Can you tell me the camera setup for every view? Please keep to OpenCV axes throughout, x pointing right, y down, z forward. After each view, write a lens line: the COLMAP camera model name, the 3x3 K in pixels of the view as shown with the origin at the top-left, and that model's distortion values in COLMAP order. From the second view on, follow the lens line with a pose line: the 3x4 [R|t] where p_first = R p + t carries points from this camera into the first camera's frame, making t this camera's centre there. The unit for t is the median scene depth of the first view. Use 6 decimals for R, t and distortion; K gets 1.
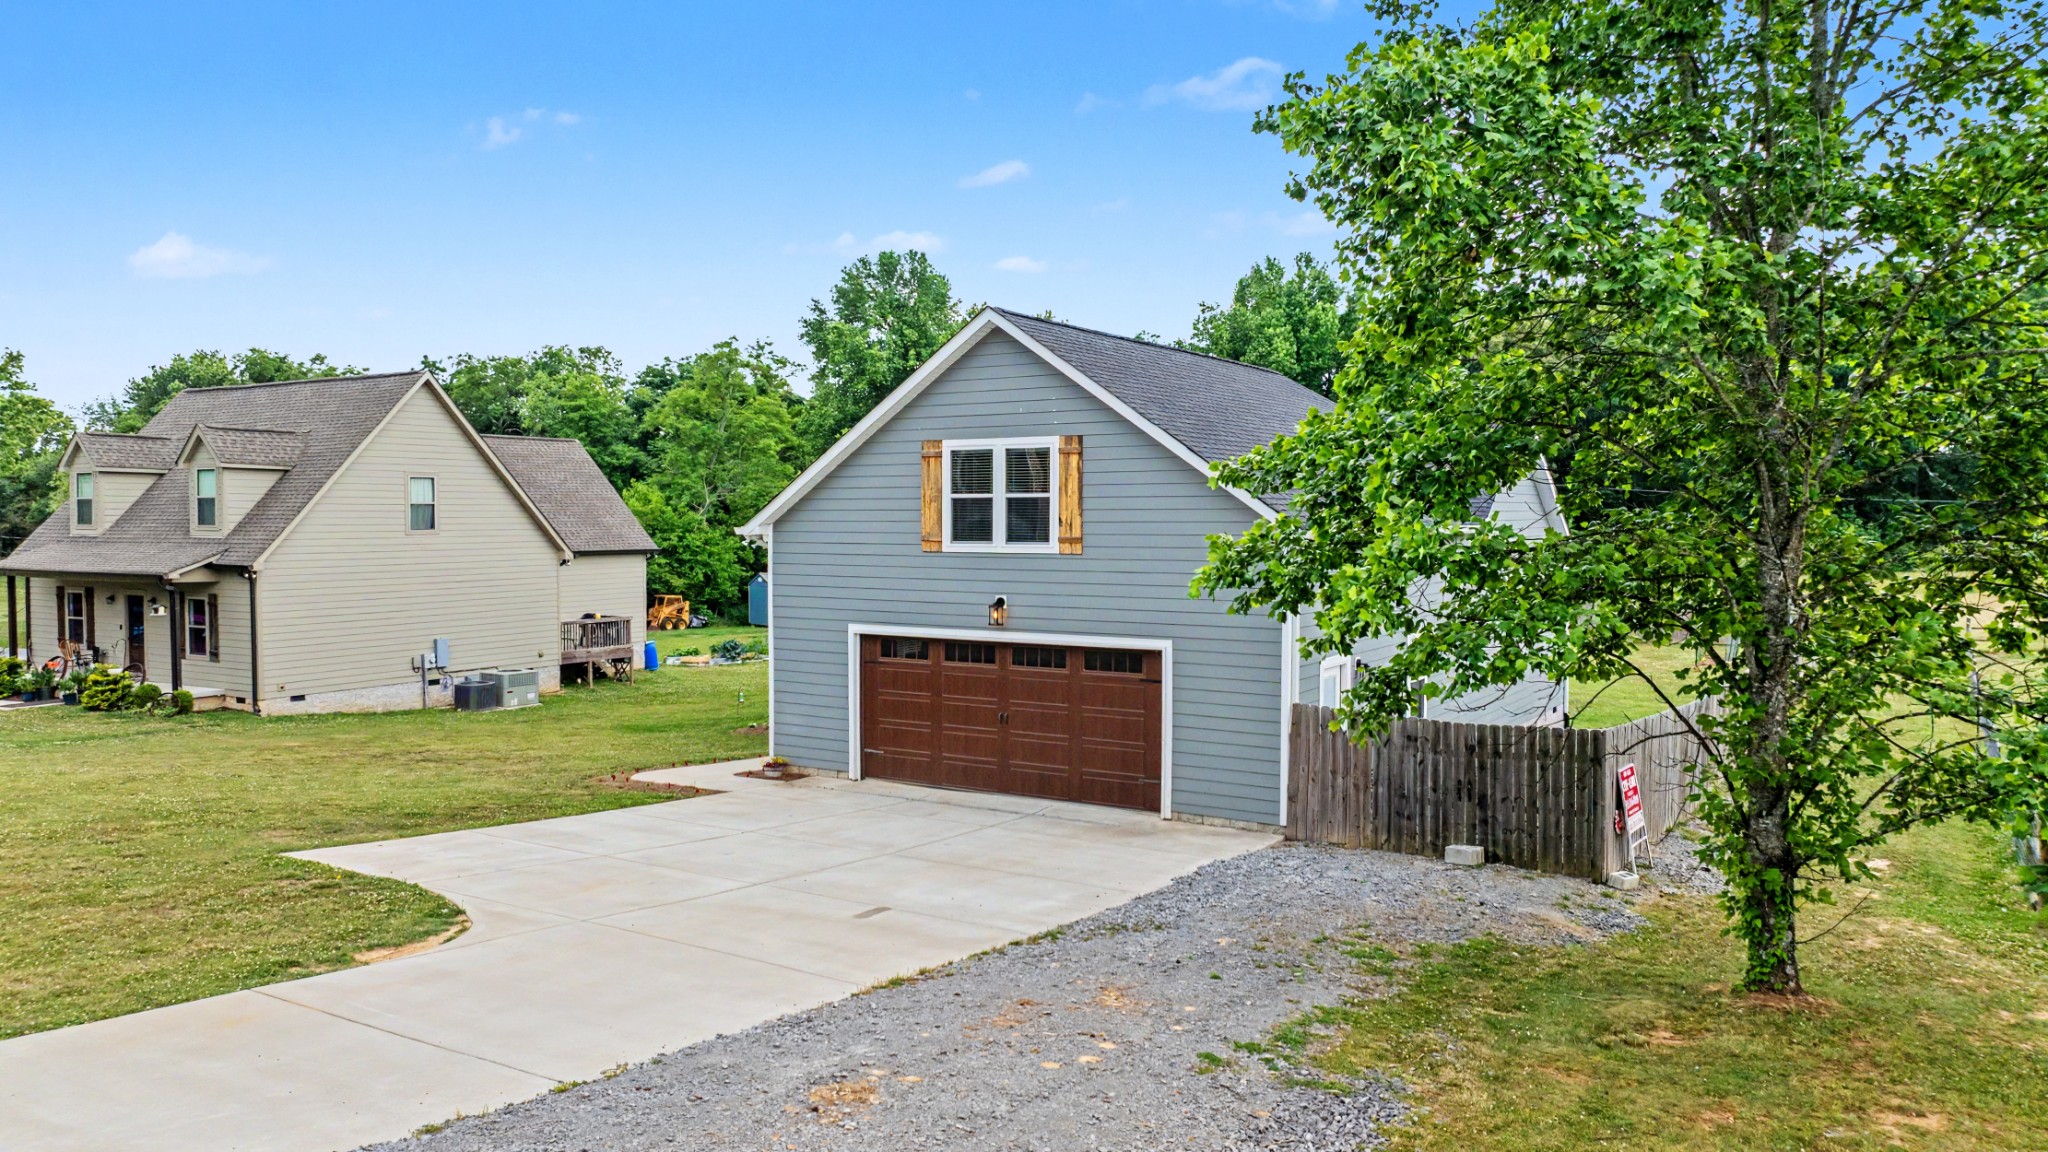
lens RADIAL K [[1405.9, 0, 987.4], [0, 1405.9, 581.4], [0, 0, 1]] dist [-0.031537, -0.001550]
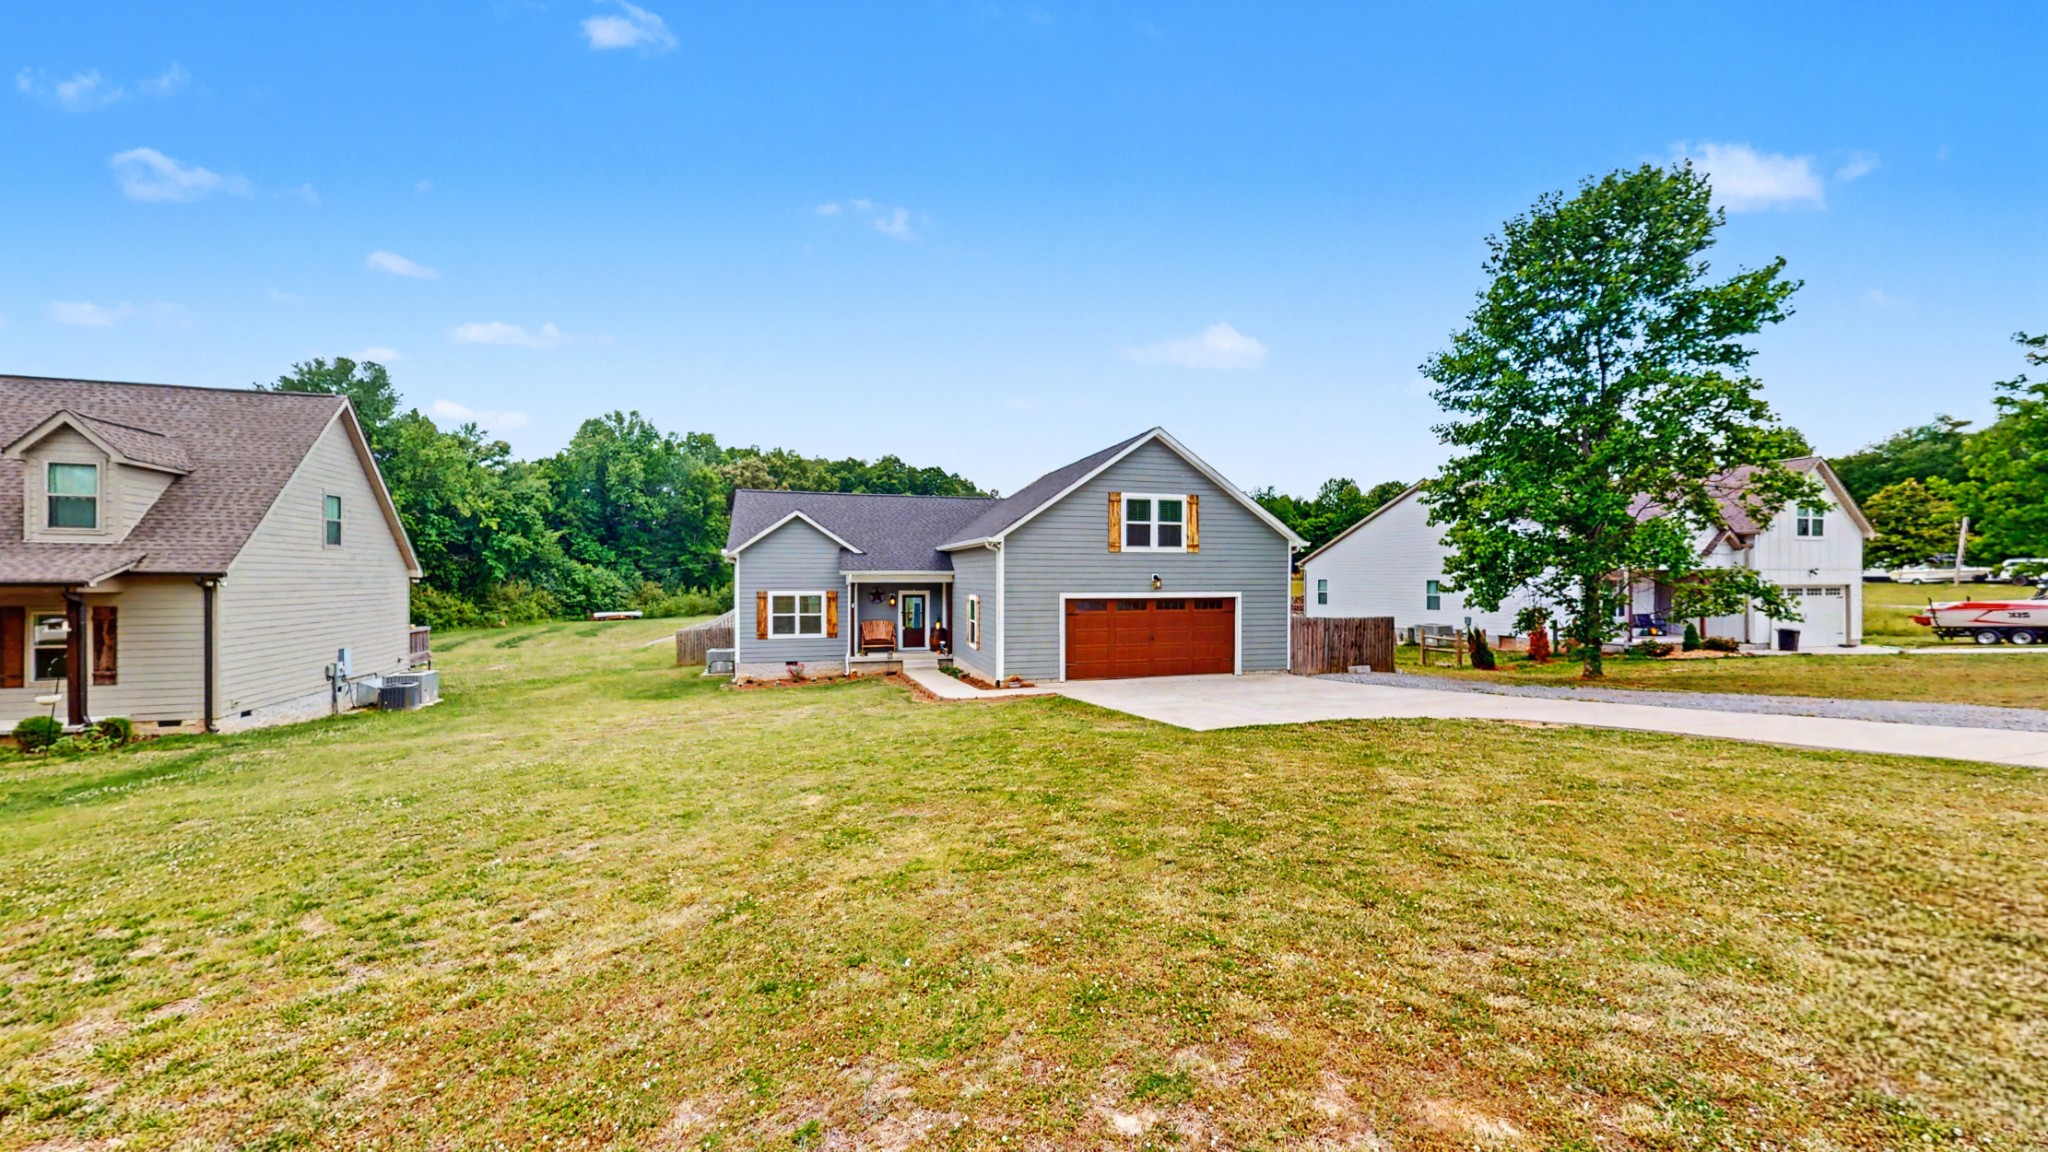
lens RADIAL K [[757.8, 0, 999.3], [0, 757.8, 573.5], [0, 0, 1]] dist [0.000499, -0.000094]
pose [[0.664514, 0.004650, 0.747262, -0.905704], [0.032910, 0.998828, -0.035481, 0.038882], [-0.746551, 0.048170, 0.663582, 0.453958]]
